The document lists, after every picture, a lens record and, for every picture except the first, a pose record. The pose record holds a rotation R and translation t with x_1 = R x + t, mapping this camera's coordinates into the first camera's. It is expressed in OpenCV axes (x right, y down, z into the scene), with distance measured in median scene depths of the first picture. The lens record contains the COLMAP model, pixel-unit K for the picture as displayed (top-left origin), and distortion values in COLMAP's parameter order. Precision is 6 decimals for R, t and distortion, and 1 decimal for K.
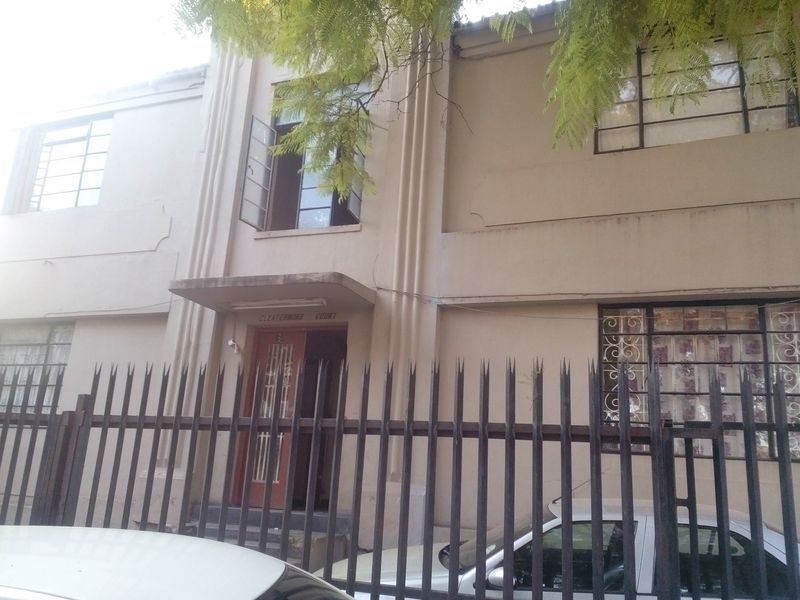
lens RADIAL K [[672.2, 0, 400.0], [0, 672.2, 300.0], [0, 0, 1]] dist [0.013281, -0.003823]
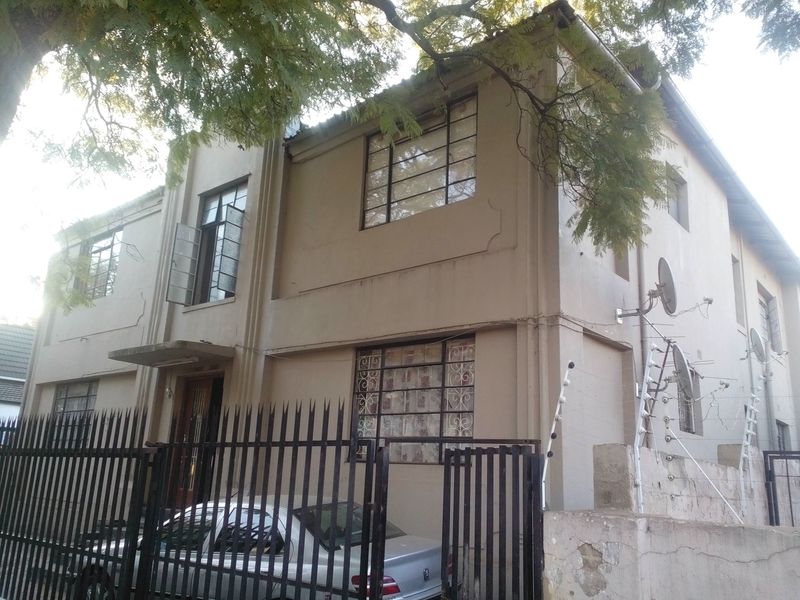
lens RADIAL K [[672.2, 0, 400.0], [0, 672.2, 300.0], [0, 0, 1]] dist [0.013281, -0.003823]
pose [[0.947023, -0.100683, -0.304976, 0.717586], [0.093241, 0.994883, -0.038911, -0.025043], [0.307333, 0.008413, 0.951565, -0.201569]]
